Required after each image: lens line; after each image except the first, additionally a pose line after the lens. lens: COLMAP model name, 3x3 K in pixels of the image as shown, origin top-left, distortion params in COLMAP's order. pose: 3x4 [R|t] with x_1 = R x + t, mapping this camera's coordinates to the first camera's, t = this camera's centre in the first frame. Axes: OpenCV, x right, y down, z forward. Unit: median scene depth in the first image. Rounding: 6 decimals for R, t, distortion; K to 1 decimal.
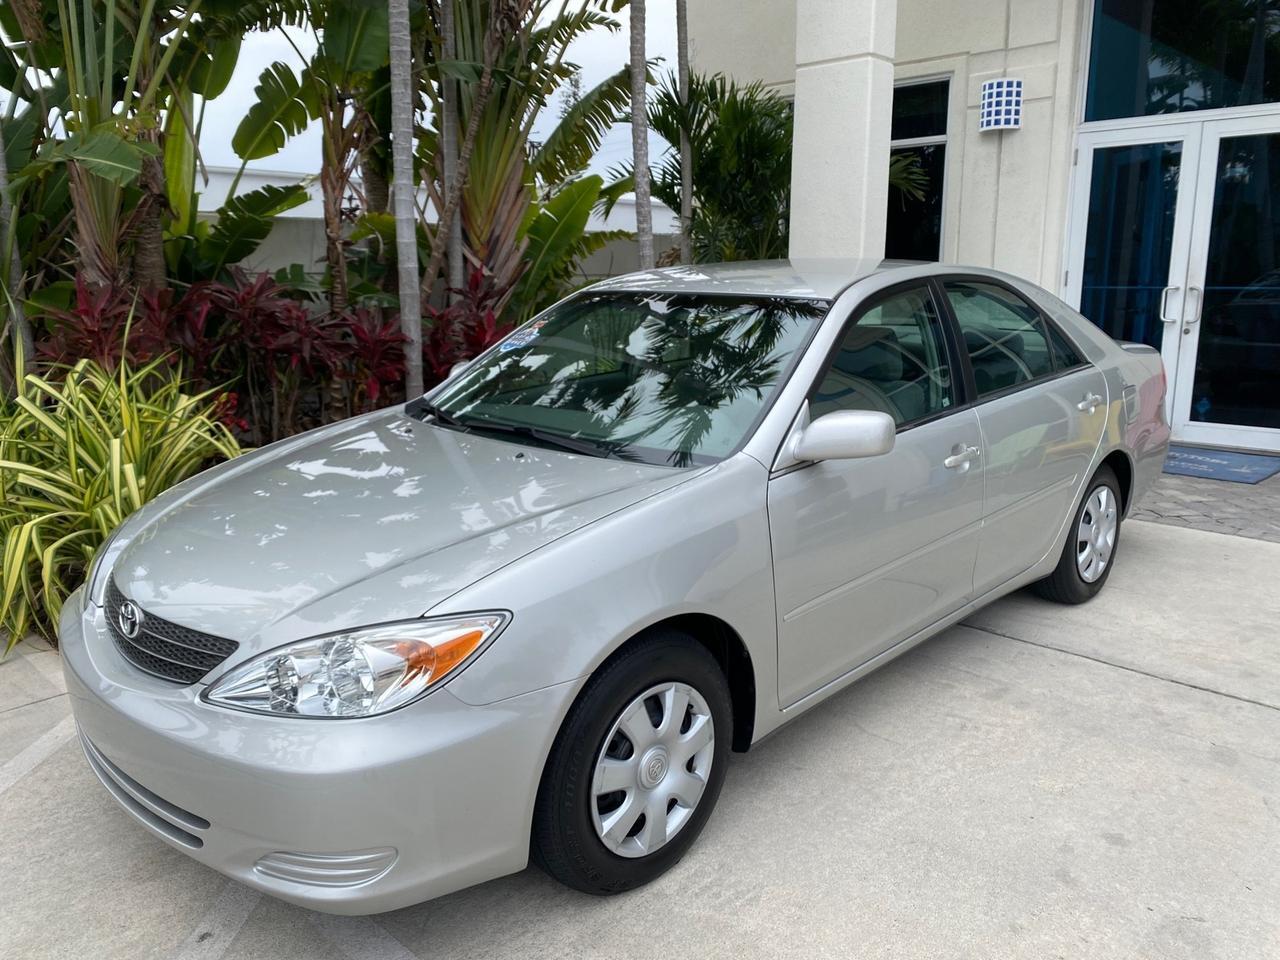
lens RADIAL K [[980.8, 0, 636.2], [0, 980.8, 472.8], [0, 0, 1]] dist [0.032569, -0.033236]
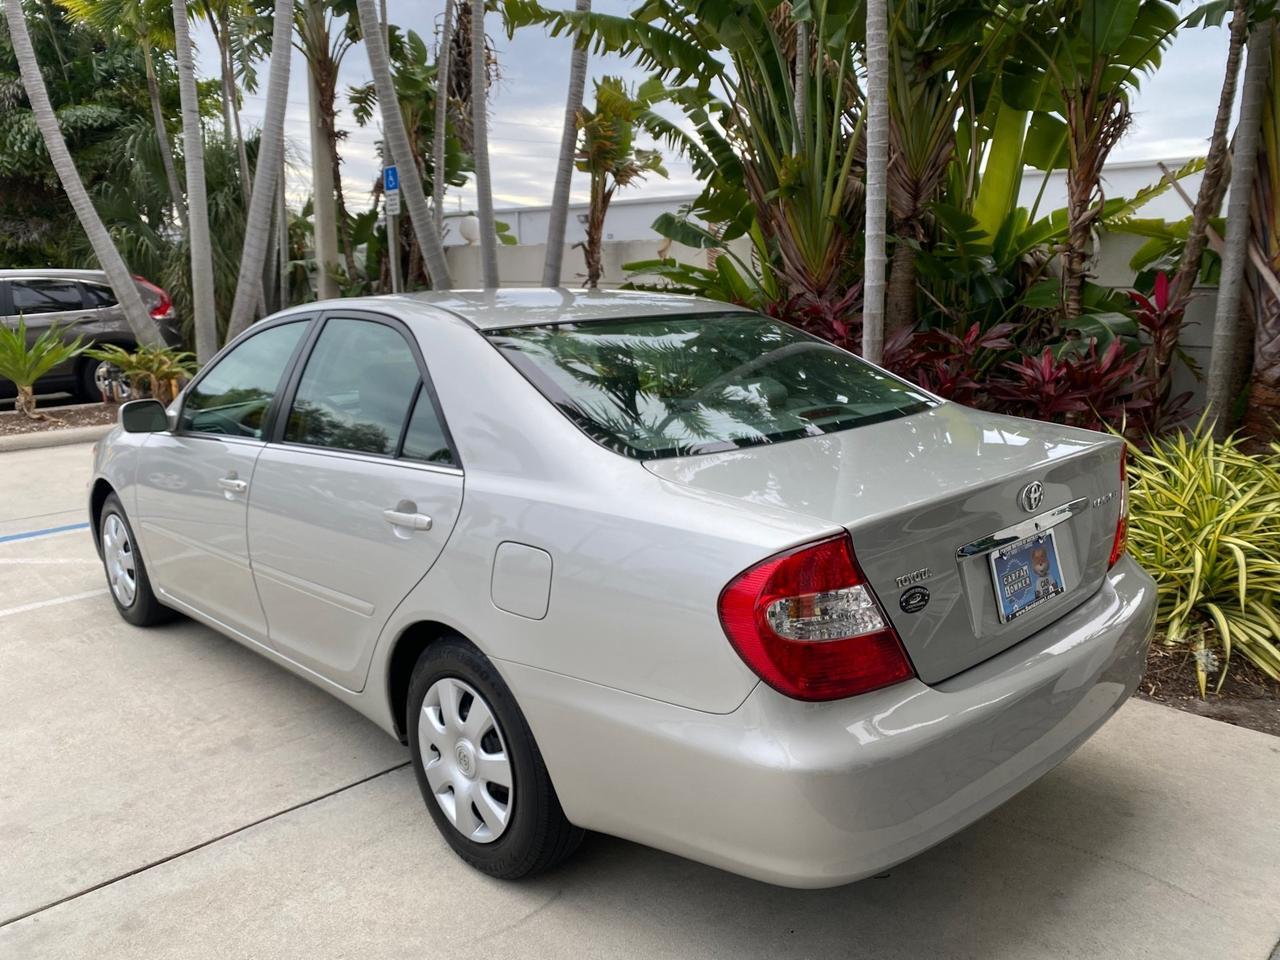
lens RADIAL K [[980.8, 0, 640.2], [0, 980.8, 479.7], [0, 0, 1]] dist [0.032569, -0.033236]
pose [[-0.021055, 0.206201, -0.978283, 0.618799], [-0.198798, 0.958097, 0.206225, -0.147510], [0.979814, 0.198823, 0.020819, 0.650453]]
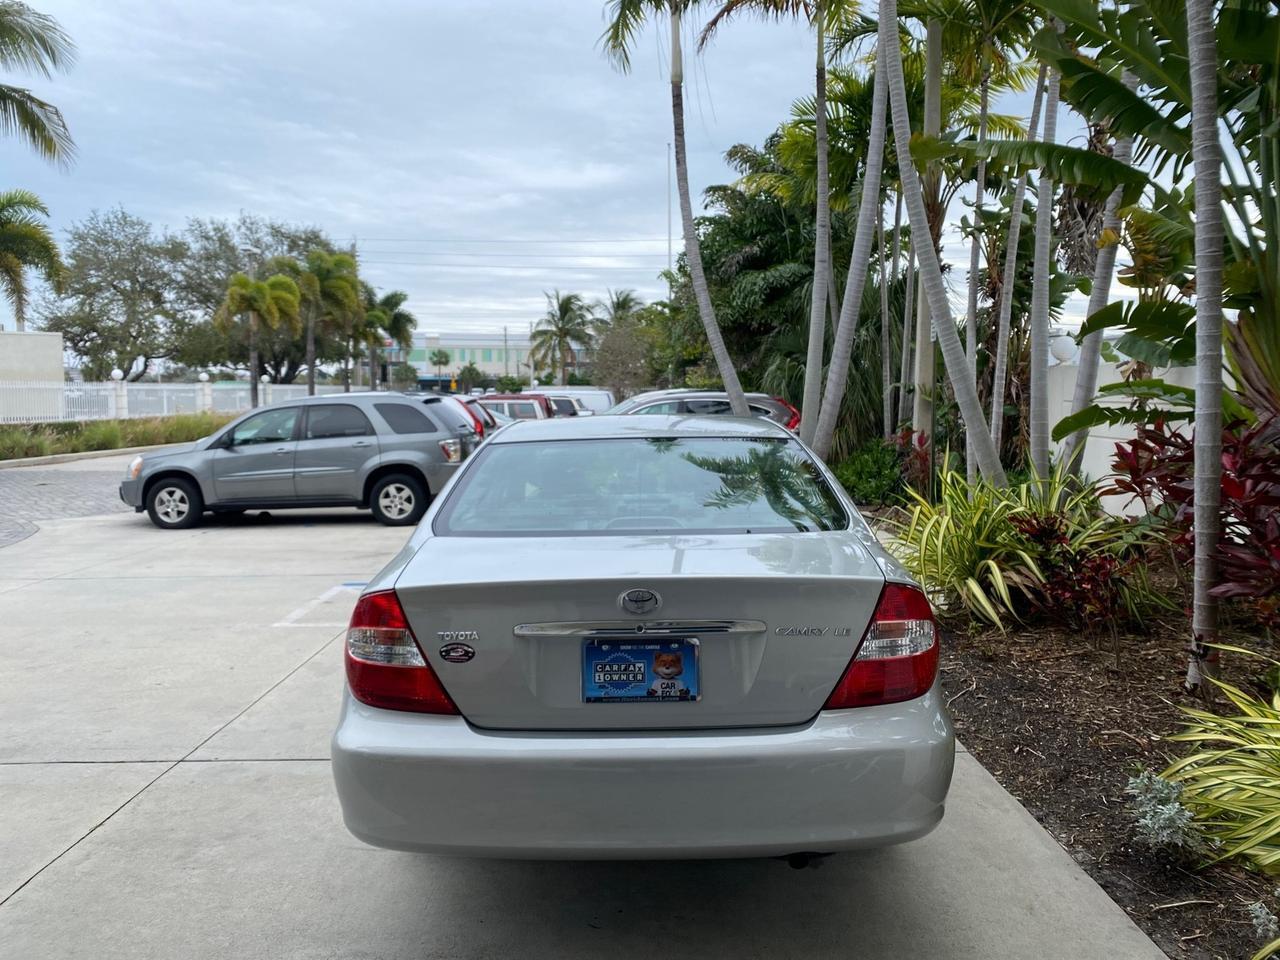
lens RADIAL K [[980.8, 0, 639.0], [0, 980.8, 481.9], [0, 0, 1]] dist [0.032569, -0.033236]
pose [[-0.712227, 0.067880, -0.698660, 0.556745], [-0.135378, 0.963345, 0.231603, -0.229468], [0.688771, 0.259537, -0.676930, 1.018707]]
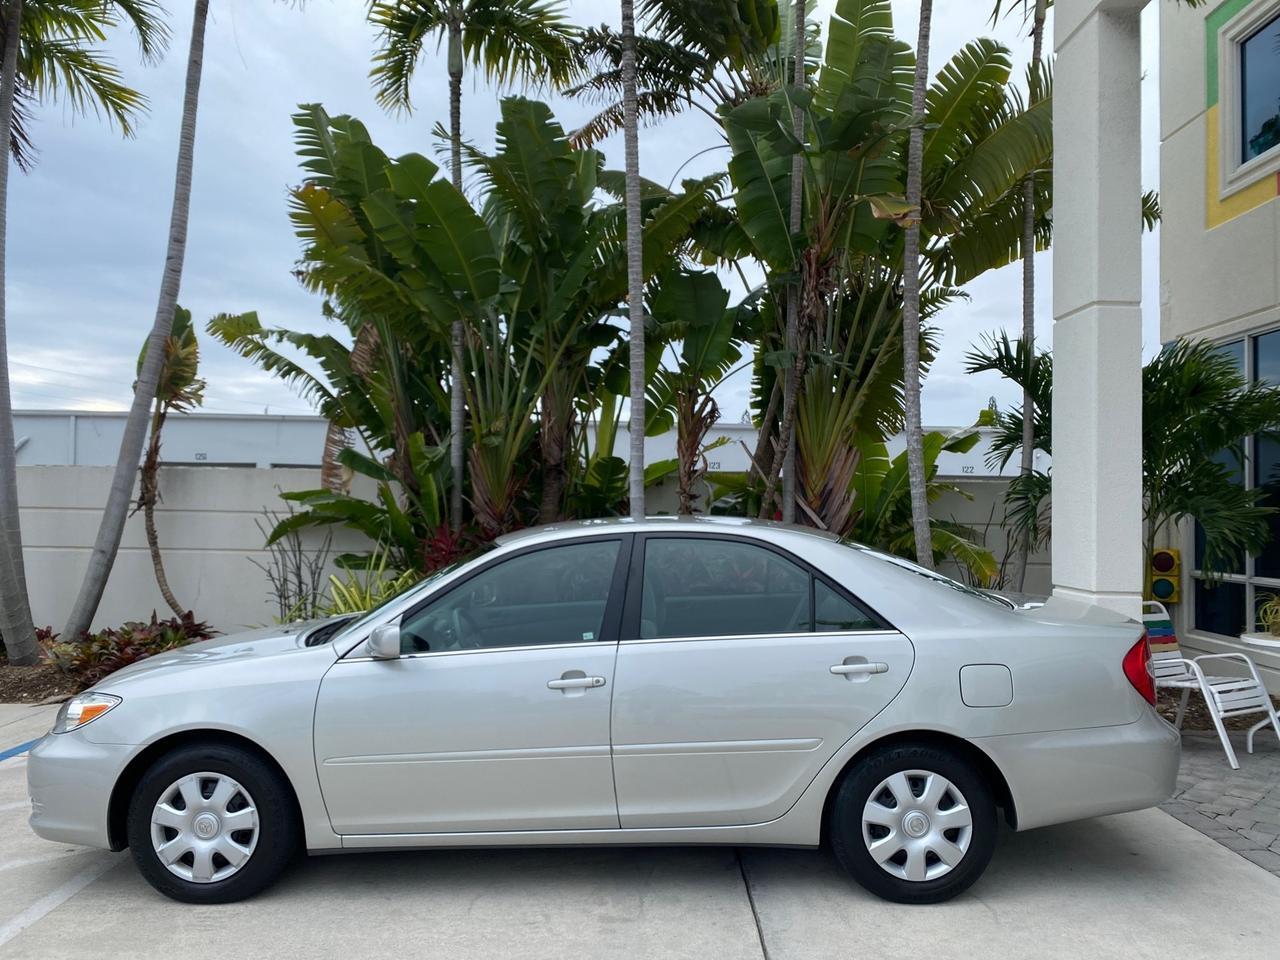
lens RADIAL K [[980.8, 0, 638.3], [0, 980.8, 475.0], [0, 0, 1]] dist [0.032569, -0.033236]
pose [[0.697460, -0.013107, -0.716503, 0.574175], [-0.158416, 0.972278, -0.171991, -0.031532], [0.698894, 0.233462, 0.676049, 0.092110]]
